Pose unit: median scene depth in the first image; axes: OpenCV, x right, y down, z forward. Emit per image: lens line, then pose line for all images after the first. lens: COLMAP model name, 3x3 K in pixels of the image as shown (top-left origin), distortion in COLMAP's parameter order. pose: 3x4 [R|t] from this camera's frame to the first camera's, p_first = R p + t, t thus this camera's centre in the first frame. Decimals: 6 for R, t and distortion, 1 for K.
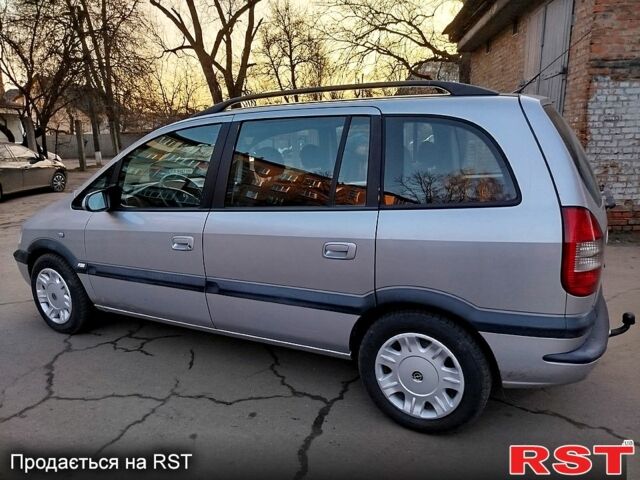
lens RADIAL K [[450.3, 0, 320.0], [0, 450.3, 240.0], [0, 0, 1]] dist [0.005414, -0.008811]
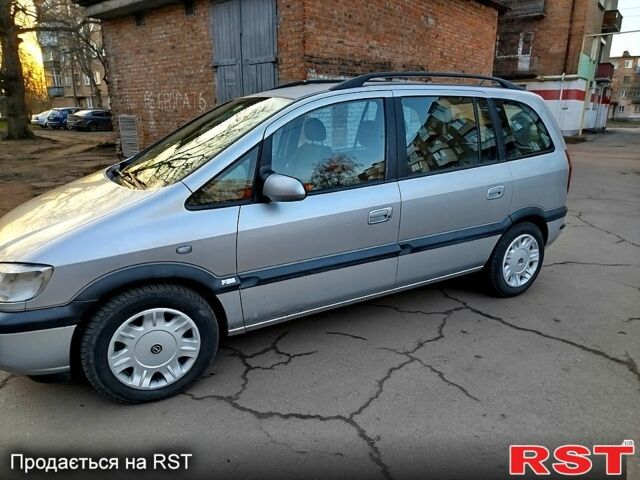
lens RADIAL K [[450.3, 0, 320.0], [0, 450.3, 240.0], [0, 0, 1]] dist [0.005414, -0.008811]
pose [[0.545922, -0.211652, 0.810662, -1.178296], [0.170026, 0.975420, 0.140169, -0.101390], [-0.820402, 0.061312, 0.568490, 0.512675]]
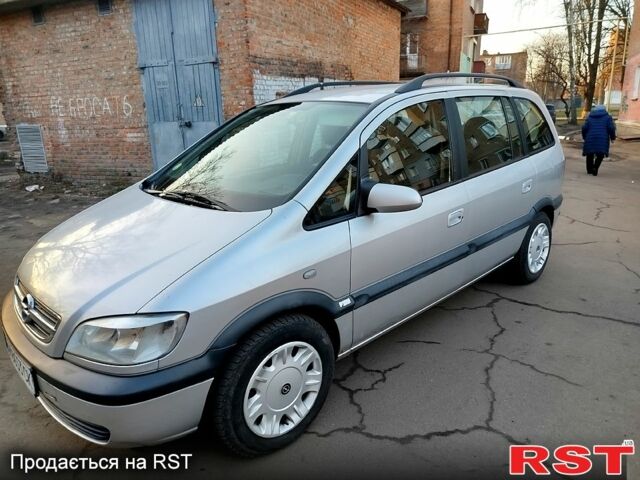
lens RADIAL K [[450.3, 0, 320.0], [0, 450.3, 240.0], [0, 0, 1]] dist [0.005414, -0.008811]
pose [[0.331110, -0.254259, 0.908691, -1.297679], [0.224926, 0.956520, 0.185683, -0.194889], [-0.916392, 0.142907, 0.373903, 0.872318]]
